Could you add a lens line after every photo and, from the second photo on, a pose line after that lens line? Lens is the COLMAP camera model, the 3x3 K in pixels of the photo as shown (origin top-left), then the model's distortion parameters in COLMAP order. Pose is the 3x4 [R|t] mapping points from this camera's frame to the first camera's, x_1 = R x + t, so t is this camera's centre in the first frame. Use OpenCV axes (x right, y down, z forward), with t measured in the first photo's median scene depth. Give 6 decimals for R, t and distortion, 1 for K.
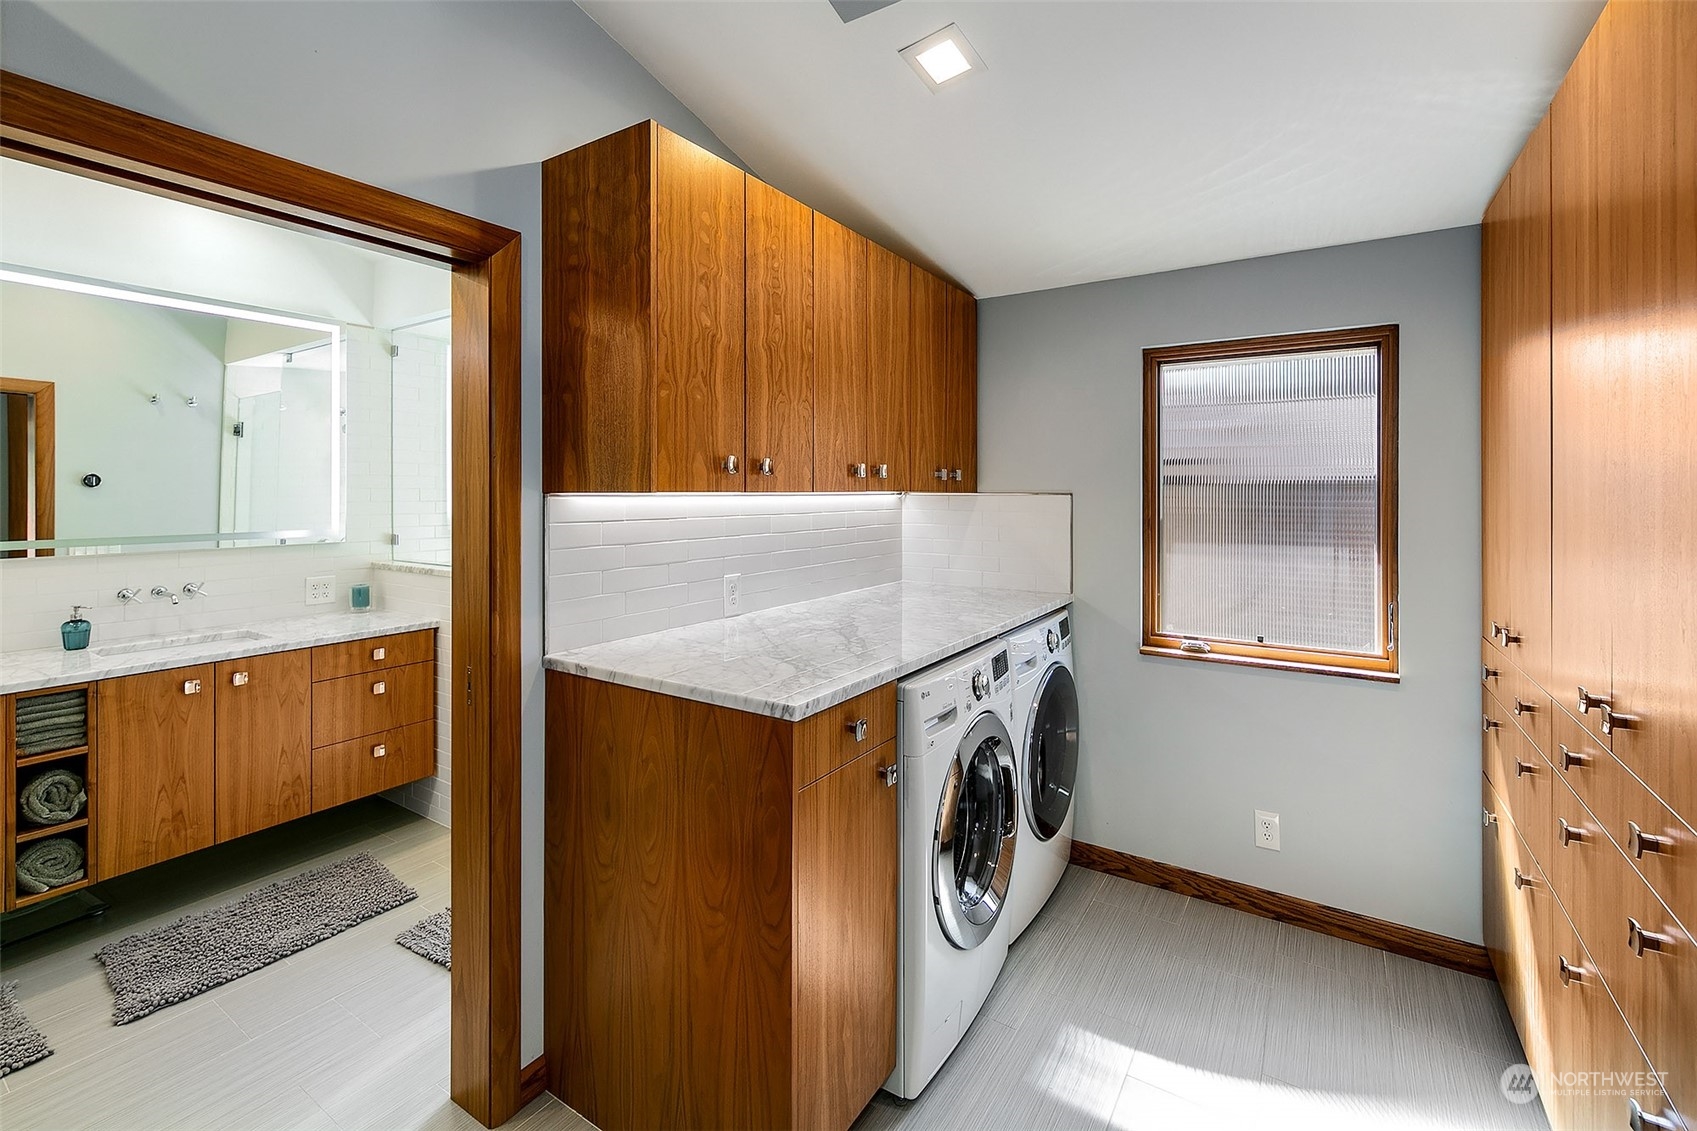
lens RADIAL K [[725.2, 0, 862.3], [0, 725.2, 490.3], [0, 0, 1]] dist [0.001494, 0.000896]
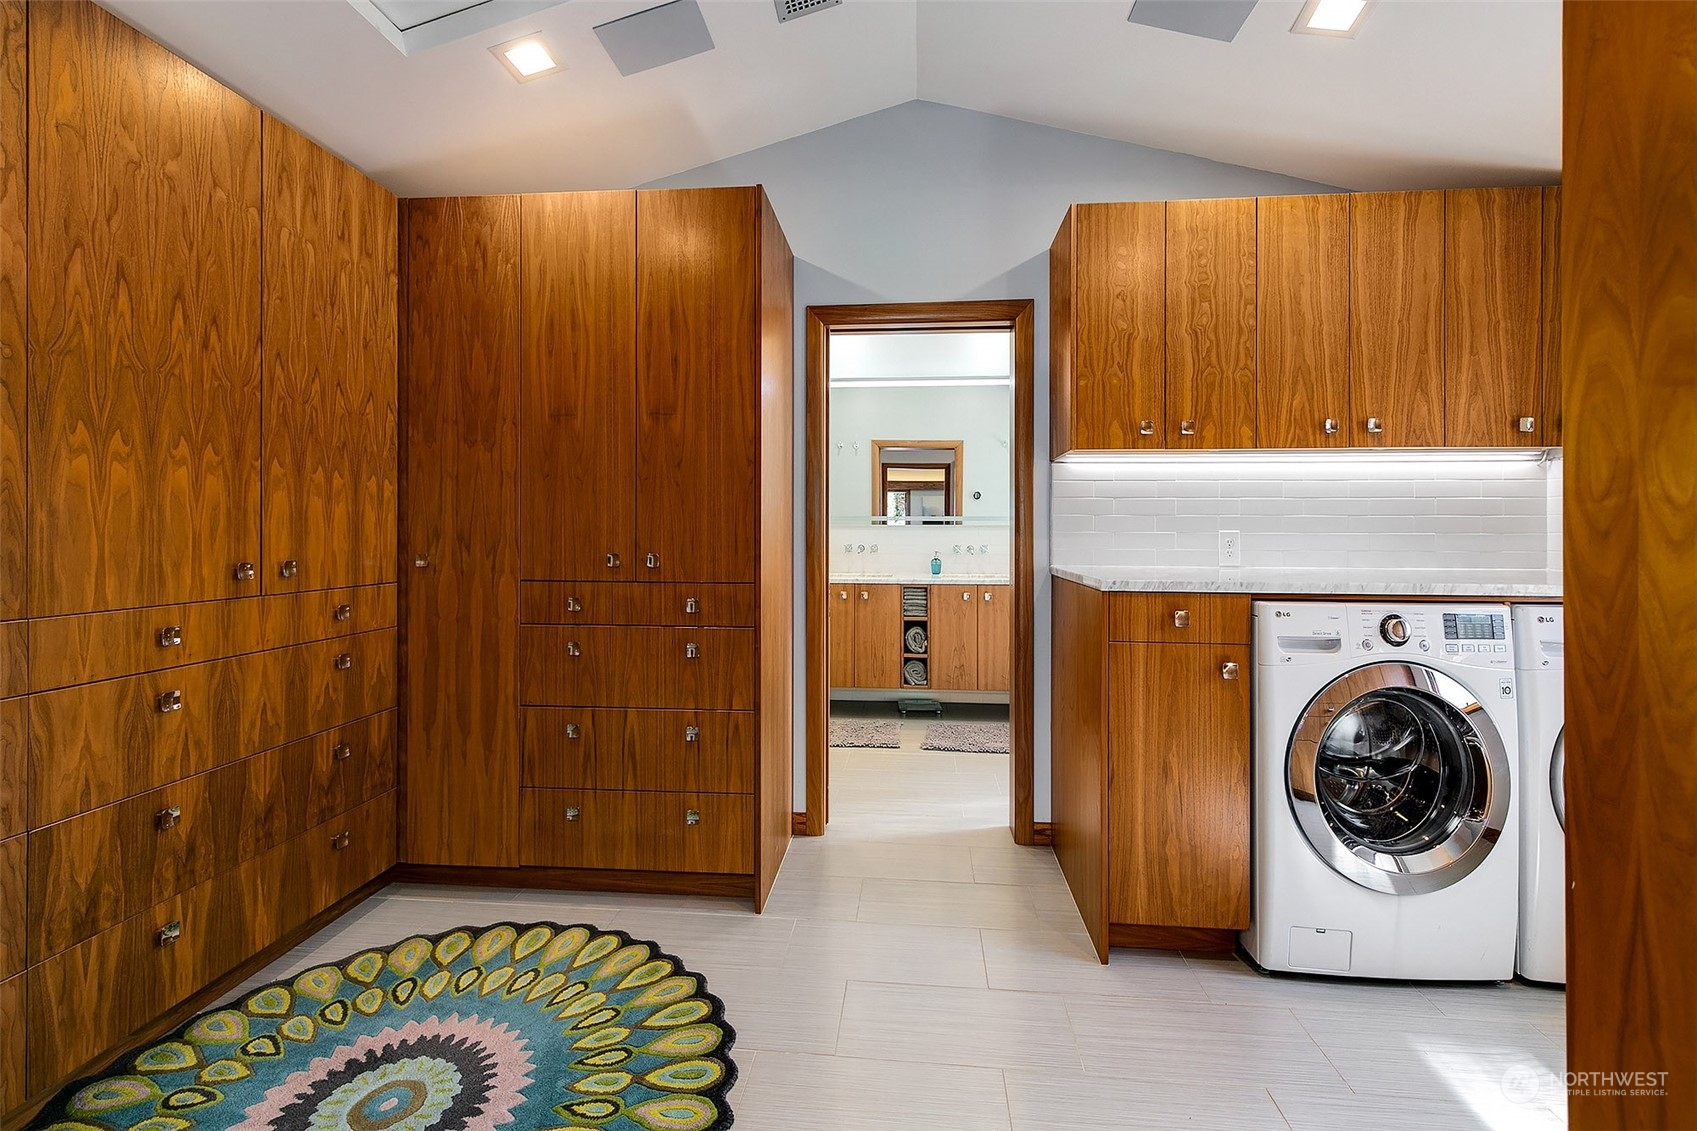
lens RADIAL K [[725.2, 0, 851.2], [0, 725.2, 531.6], [0, 0, 1]] dist [0.001494, 0.000896]
pose [[0.452692, 0.005020, -0.891653, 0.598035], [-0.003600, 0.999986, 0.003802, 0.119257], [0.891660, 0.001489, 0.452704, -0.067011]]
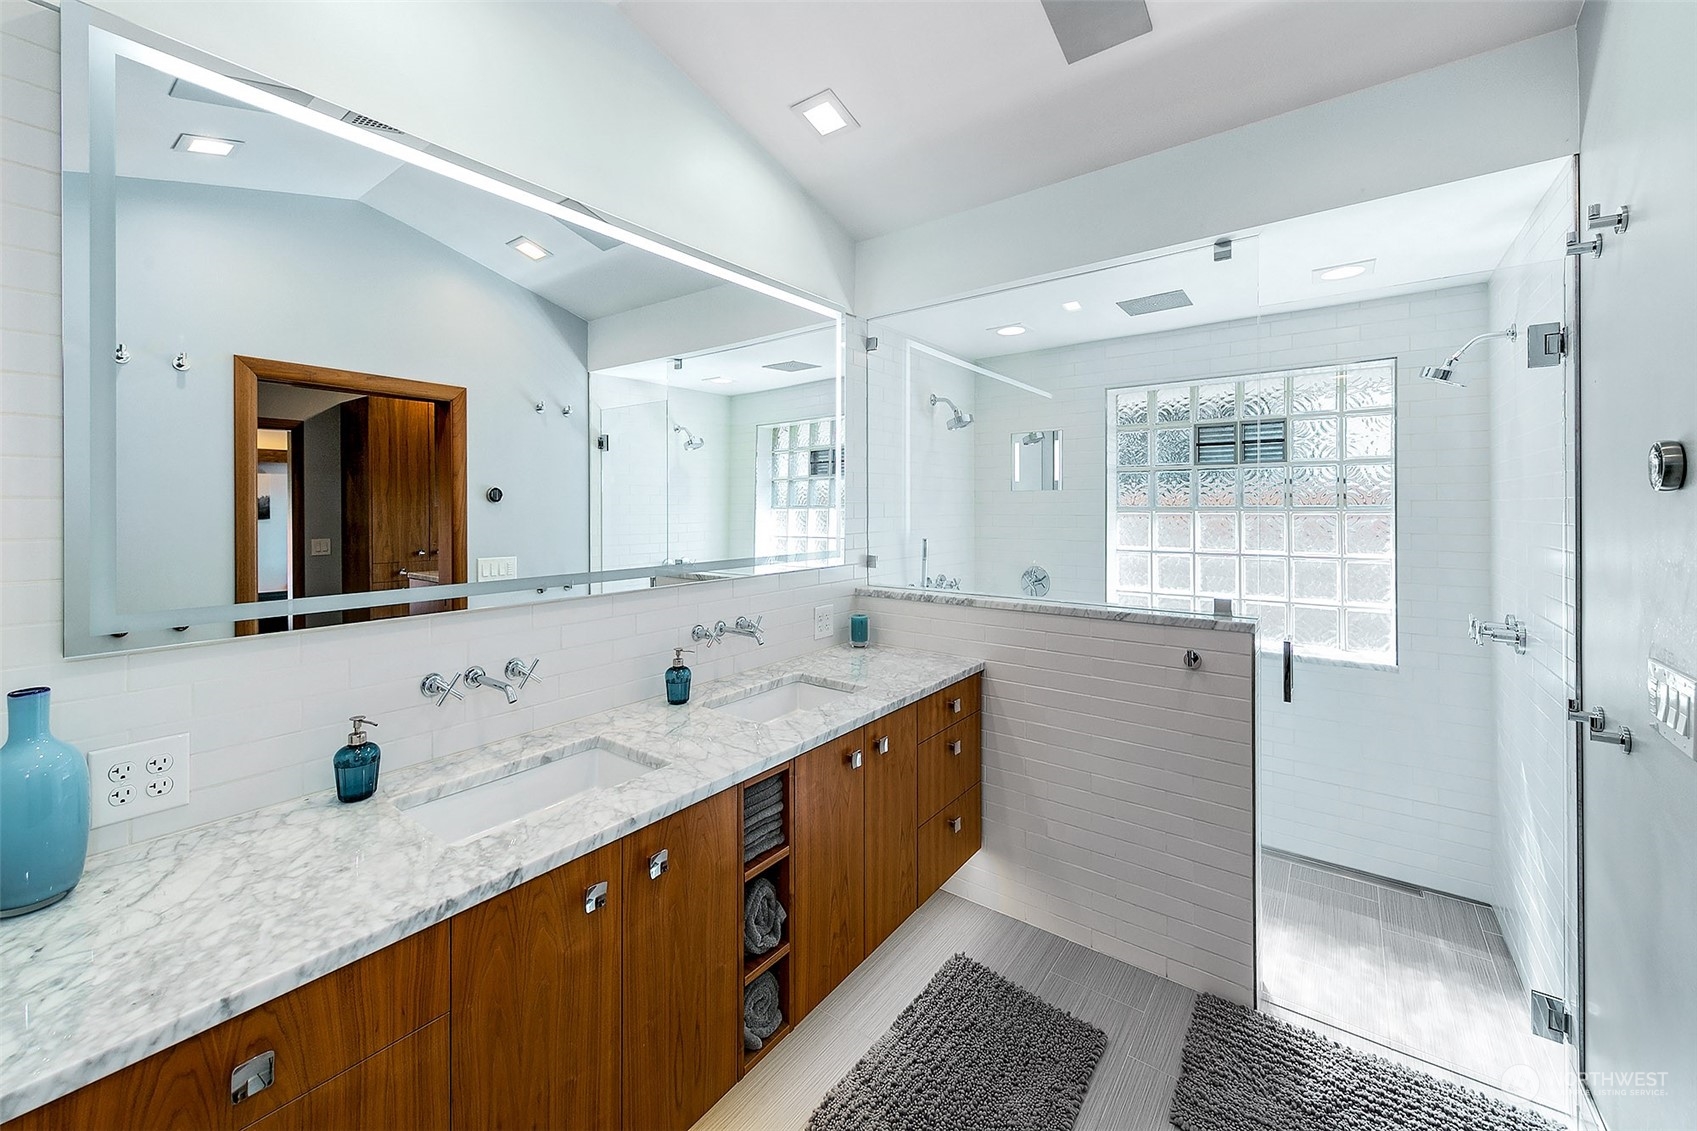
lens RADIAL K [[661.4, 0, 849.0], [0, 661.4, 508.0], [0, 0, 1]] dist [0.001318, 0.000045]
pose [[0.996738, -0.001103, -0.080697, -0.979999], [0.001193, 0.999999, 0.001056, 0.004631], [0.080696, -0.001149, 0.996738, 0.340604]]
